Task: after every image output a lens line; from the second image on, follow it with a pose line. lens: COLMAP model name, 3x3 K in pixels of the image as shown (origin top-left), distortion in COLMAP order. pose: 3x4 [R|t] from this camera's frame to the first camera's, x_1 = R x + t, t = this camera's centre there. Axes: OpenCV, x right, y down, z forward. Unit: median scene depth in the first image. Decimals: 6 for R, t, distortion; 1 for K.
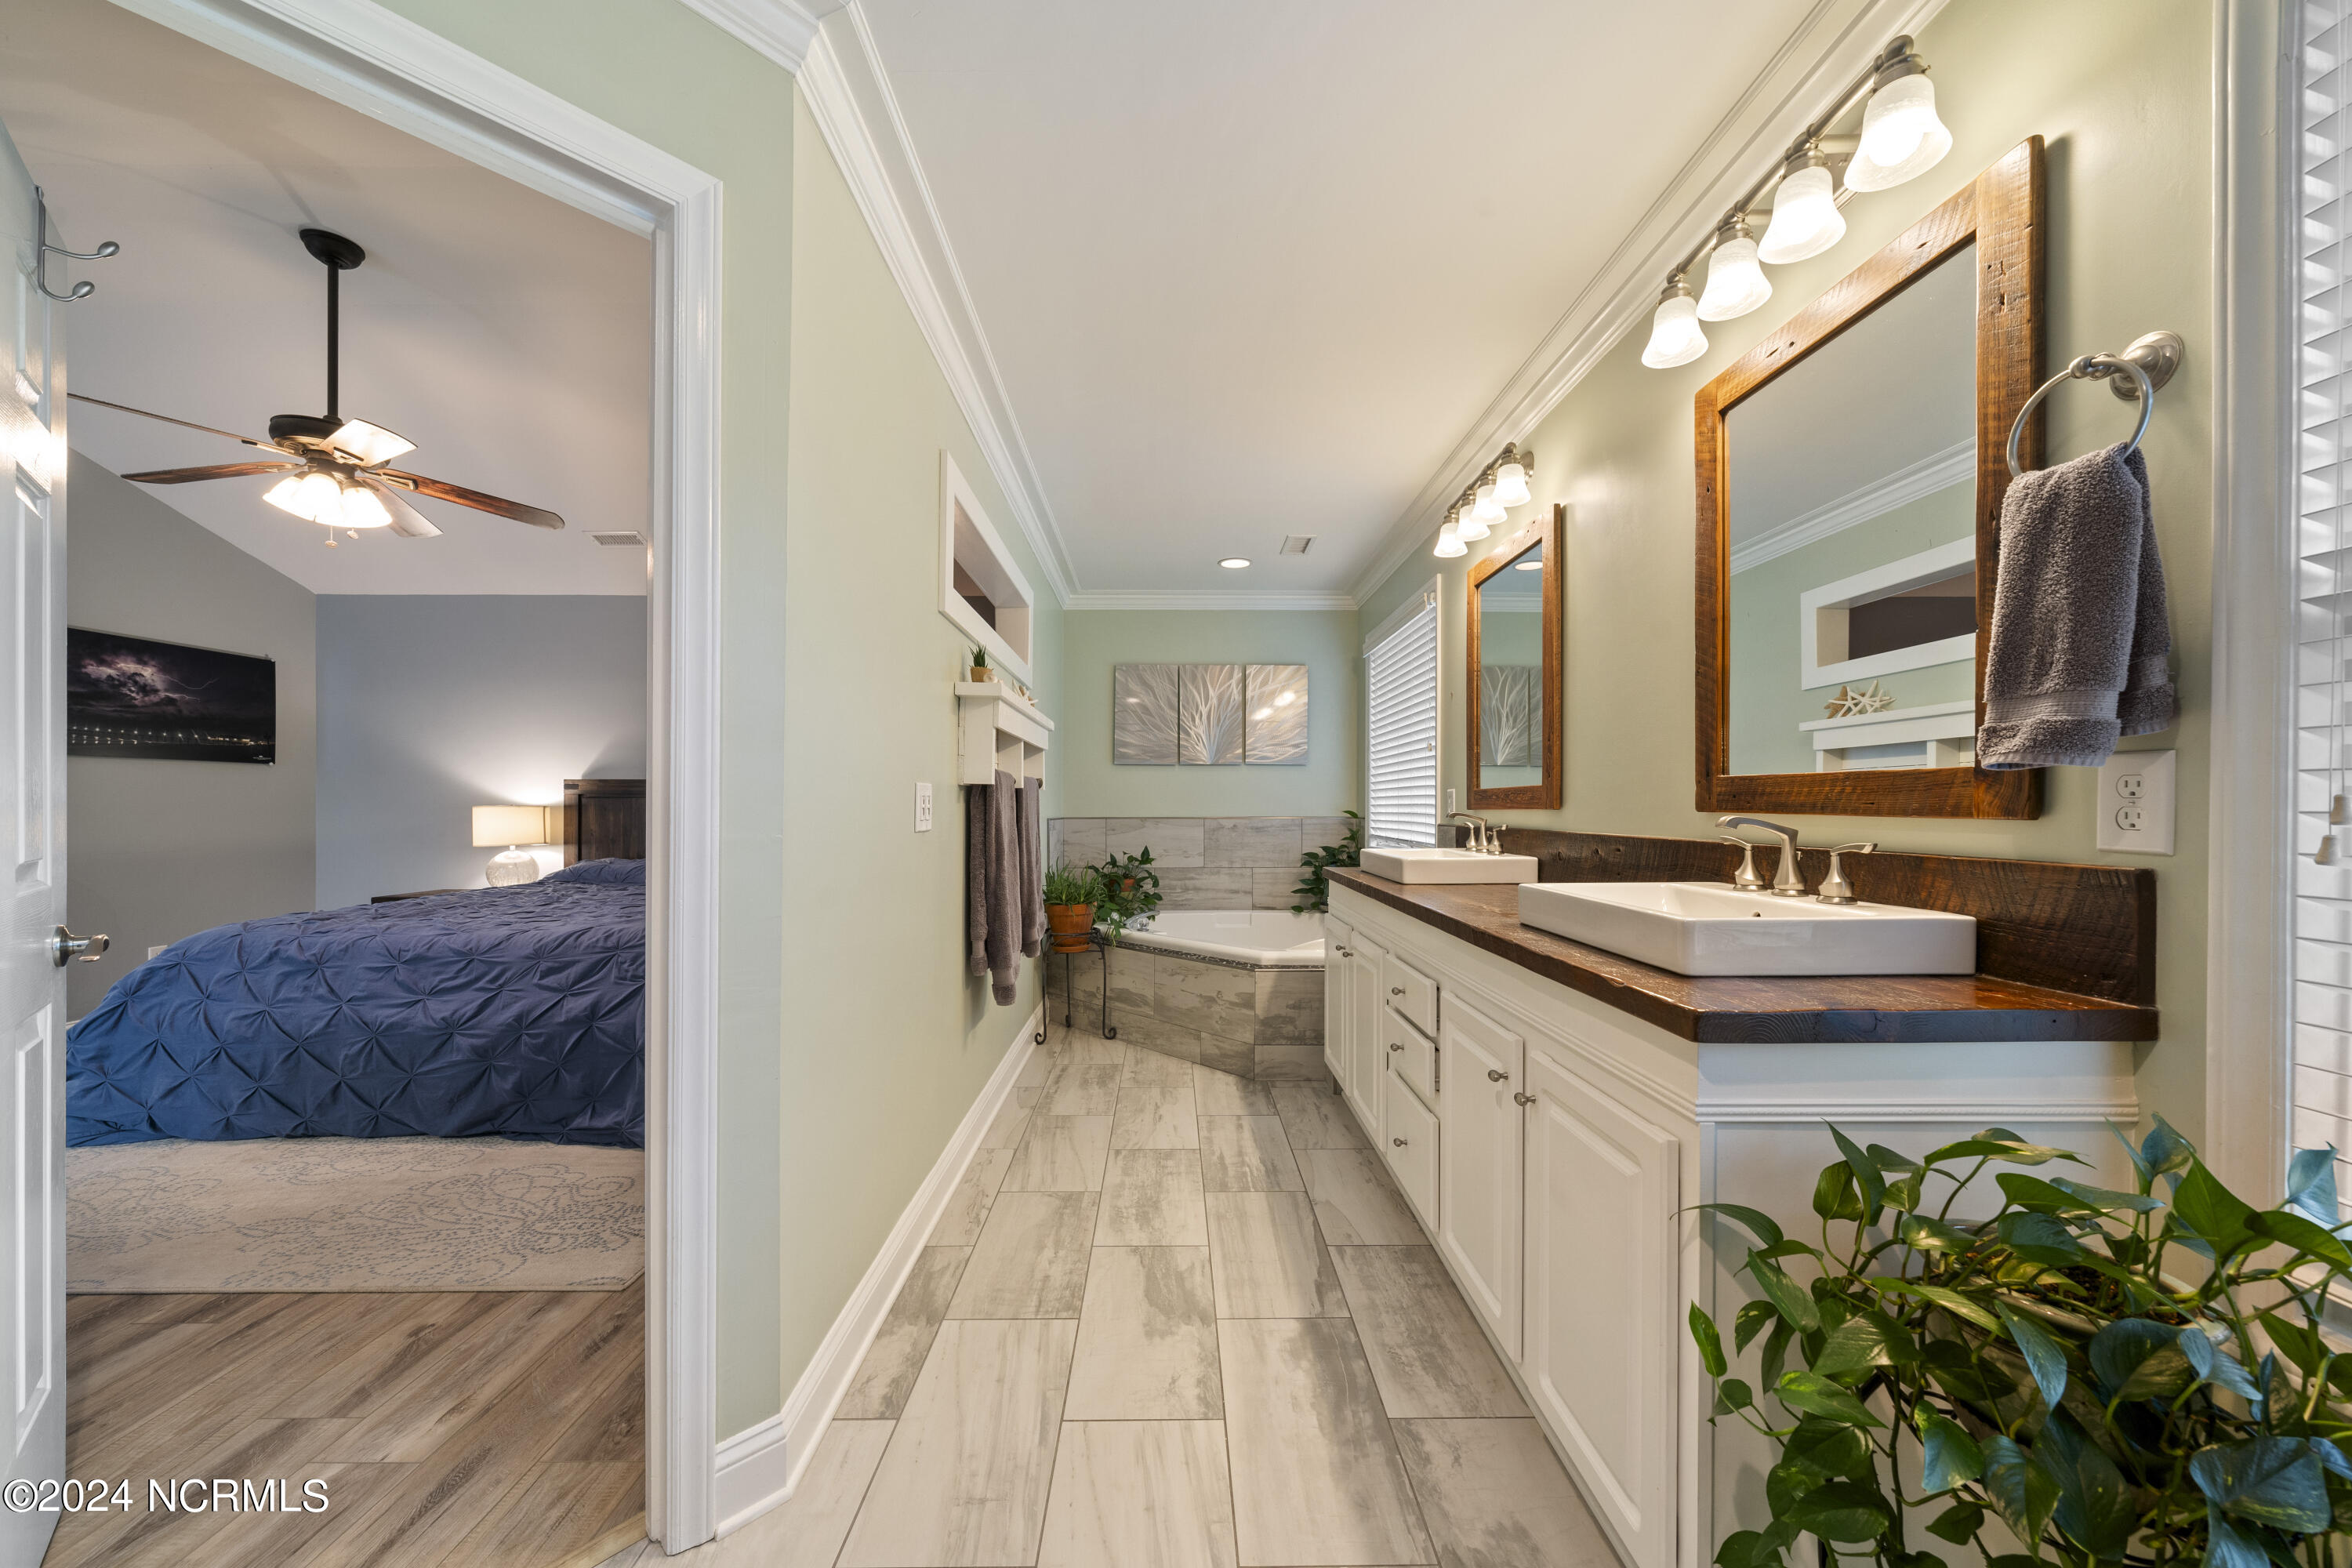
lens RADIAL K [[826.4, 0, 1171.9], [0, 826.4, 807.3], [0, 0, 1]] dist [-0.003506, -0.000753]
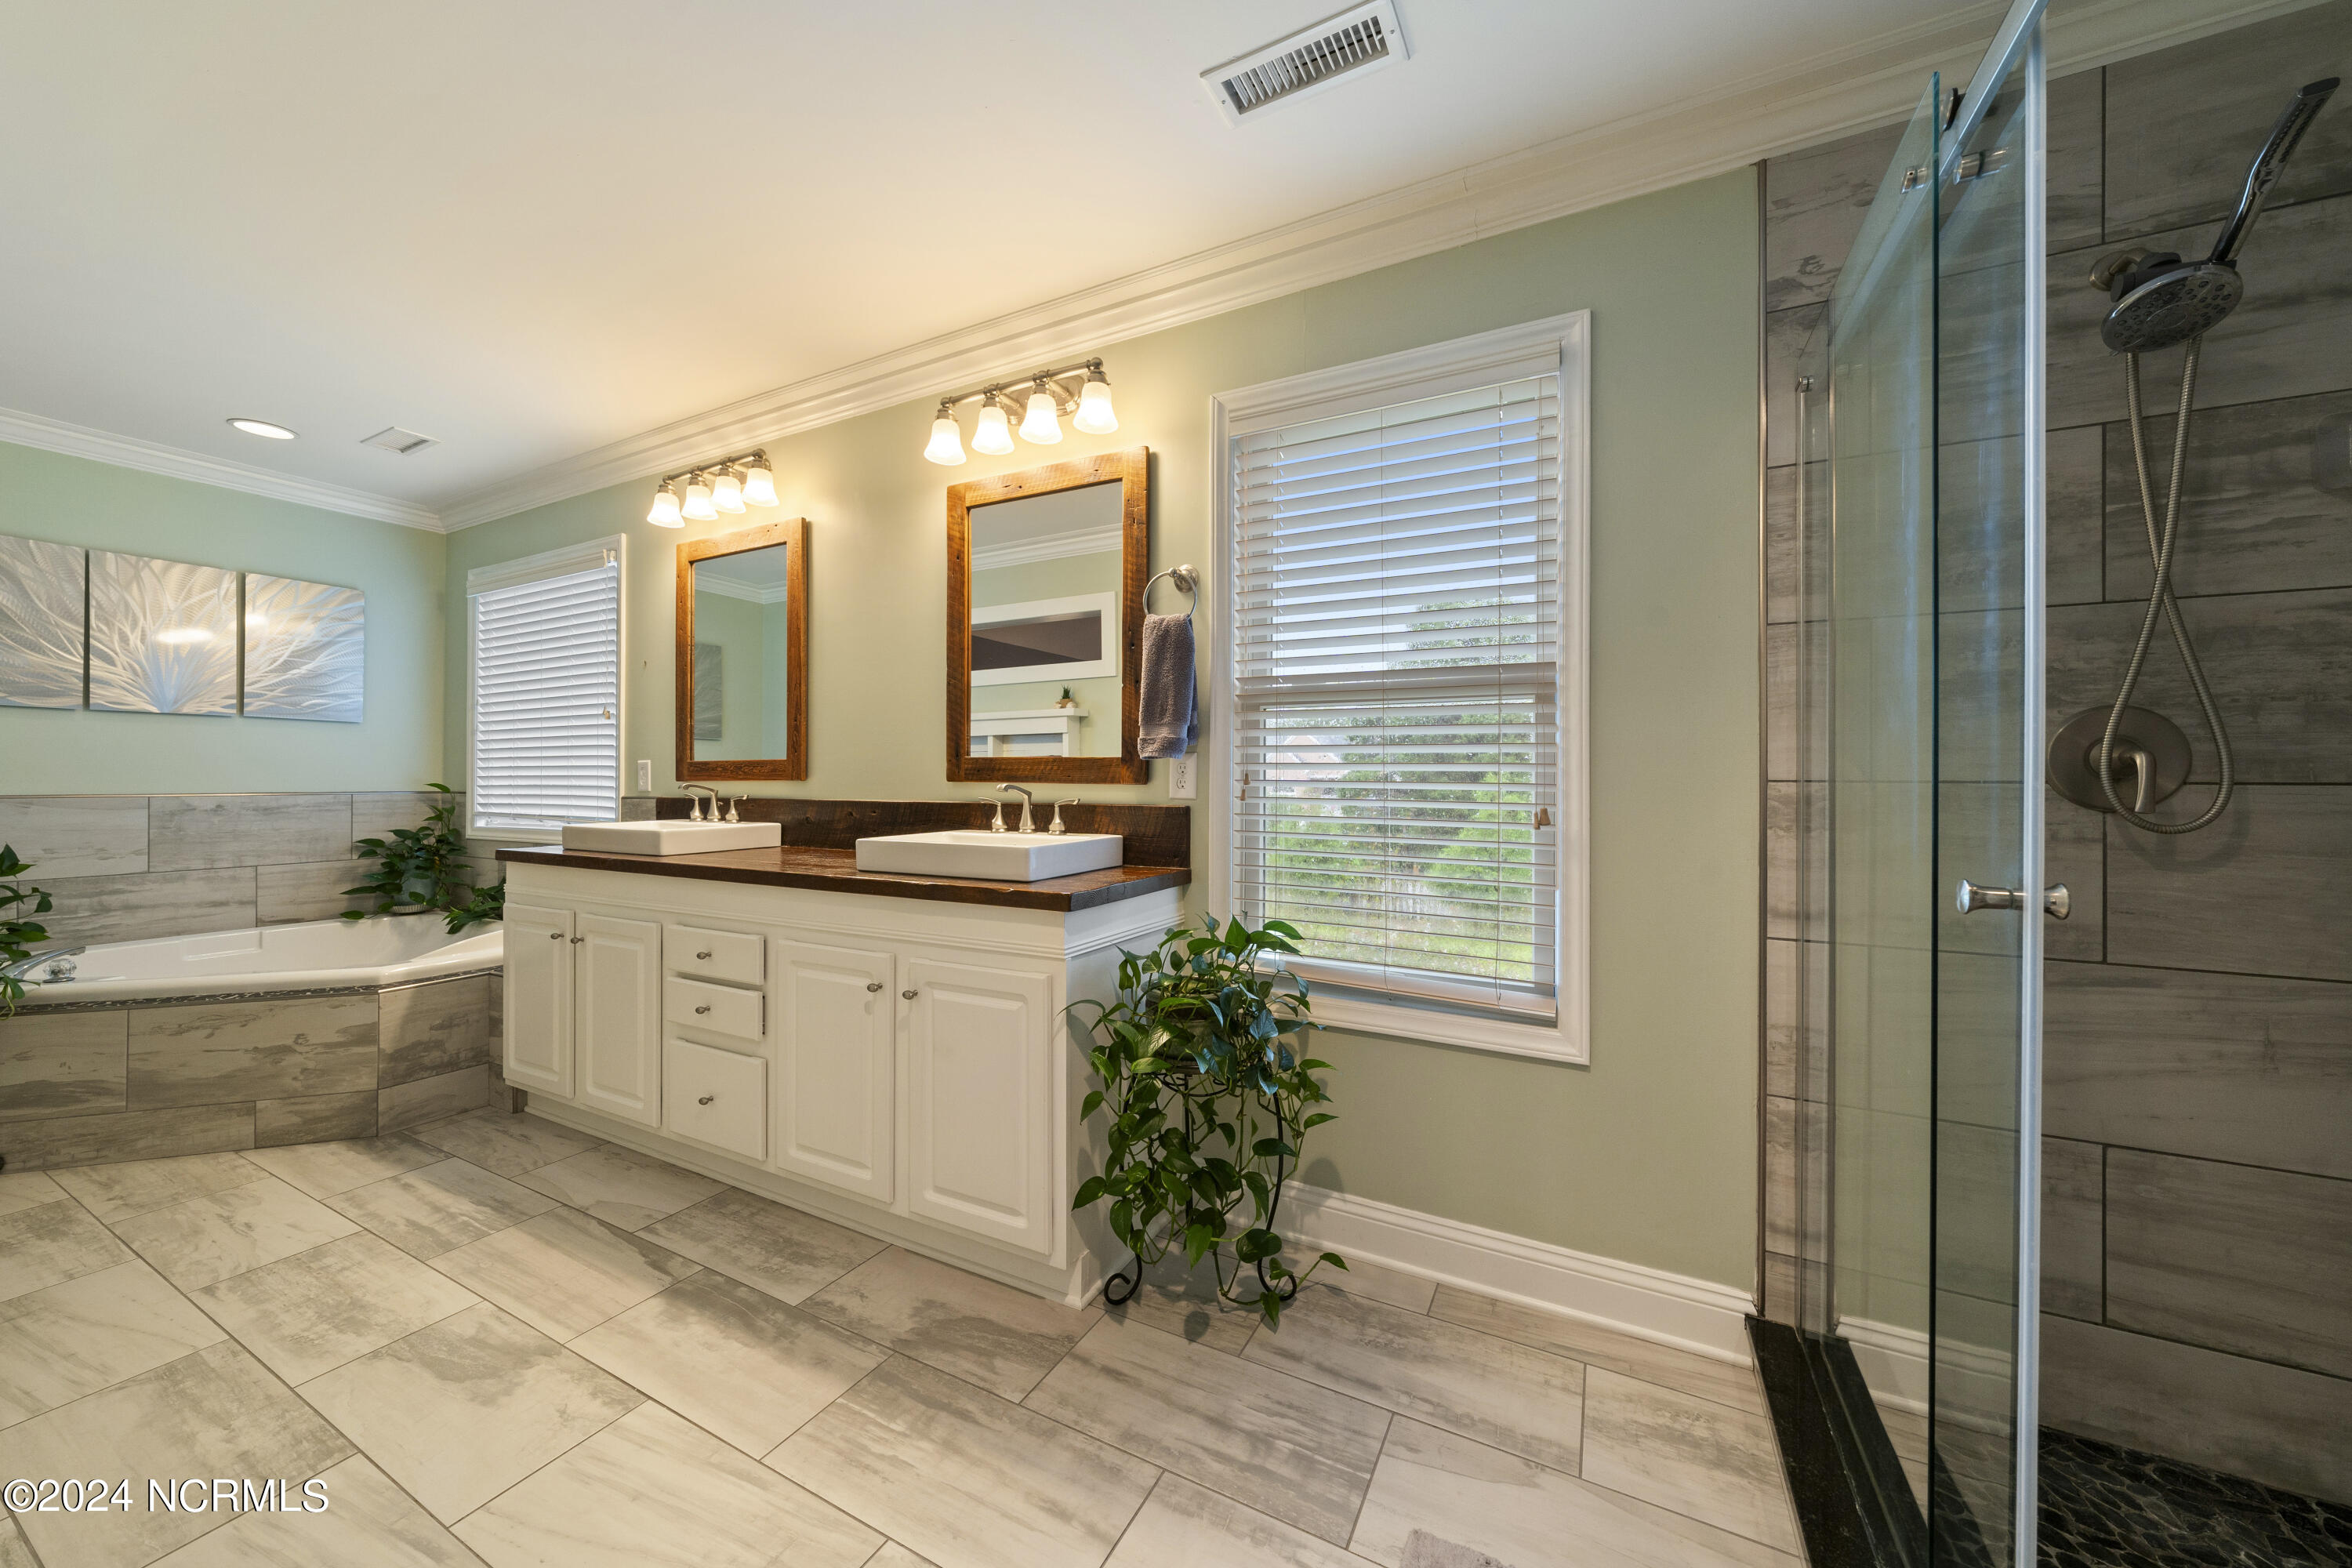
lens RADIAL K [[826.4, 0, 1170.5], [0, 826.4, 776.7], [0, 0, 1]] dist [-0.003506, -0.000753]
pose [[0.478006, 0.005416, 0.878340, -0.429740], [-0.000693, 0.999983, -0.005789, 0.004596], [-0.878357, 0.002159, 0.478001, -0.014031]]
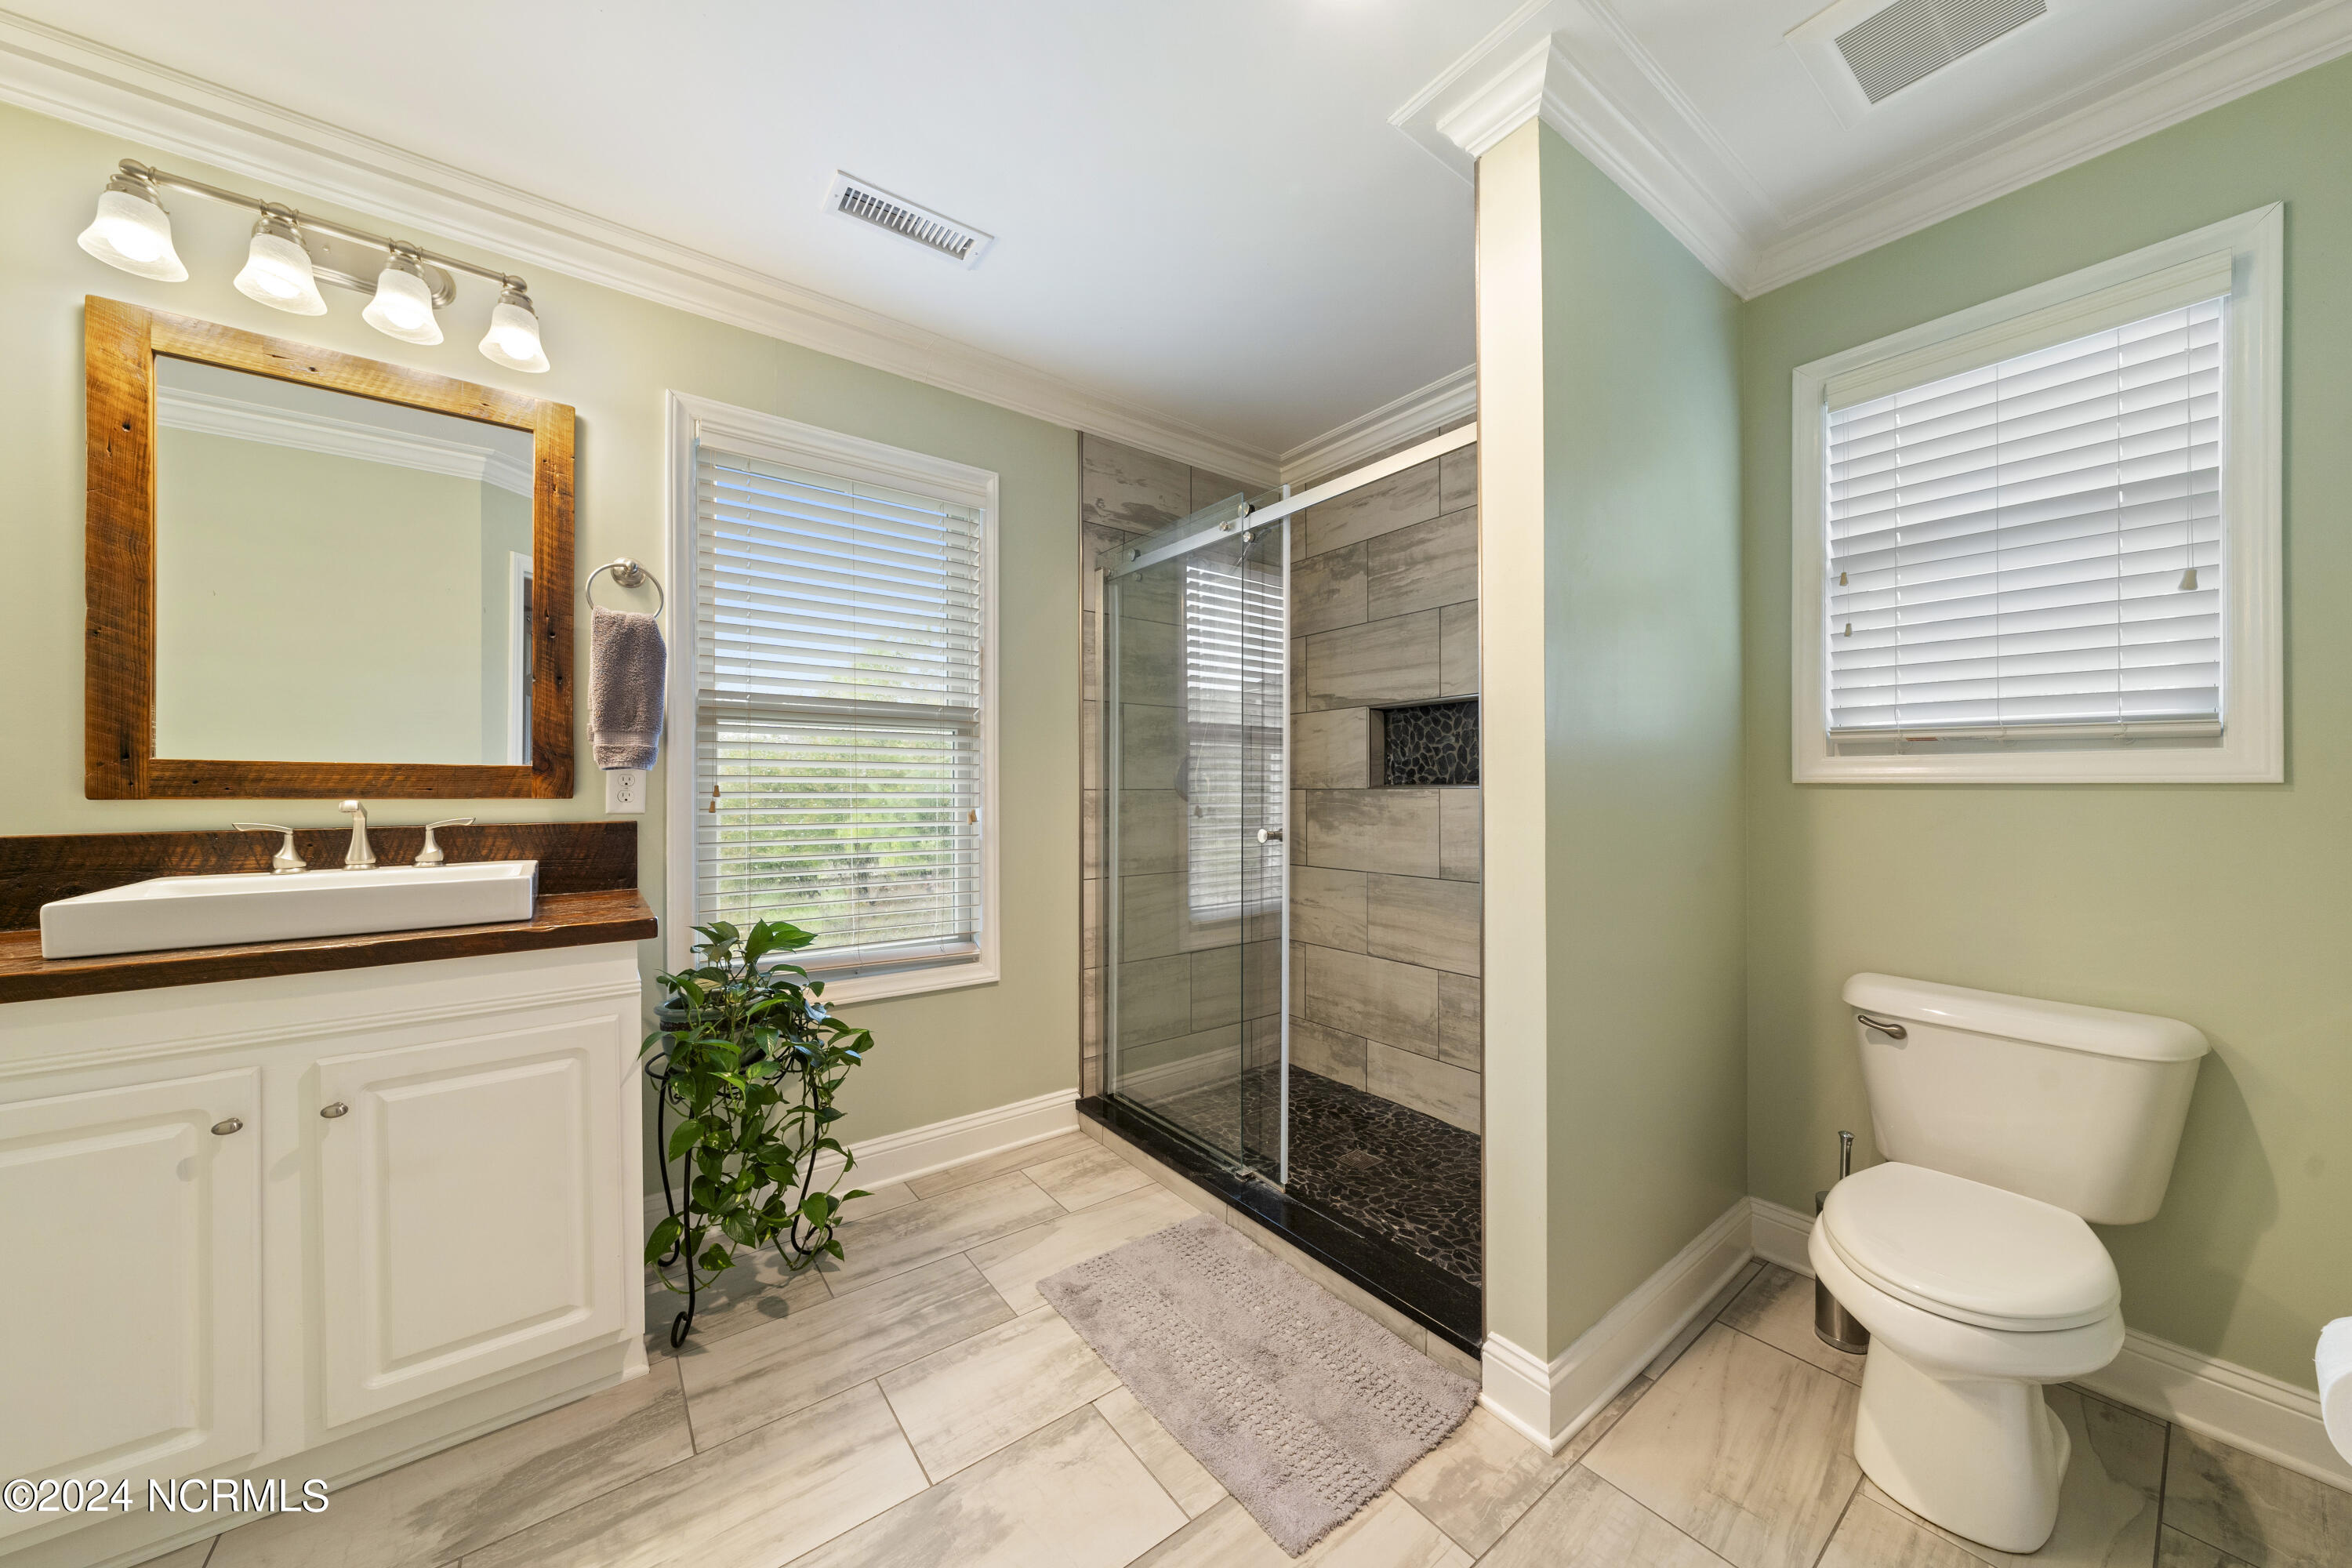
lens RADIAL K [[808.9, 0, 1154.4], [0, 808.9, 783.5], [0, 0, 1]] dist [-0.001632, -0.000572]
pose [[-0.580025, 0.000891, 0.814598, -0.651216], [0.002235, 0.999997, 0.000498, -0.009087], [-0.814596, 0.002110, -0.580025, 0.601081]]
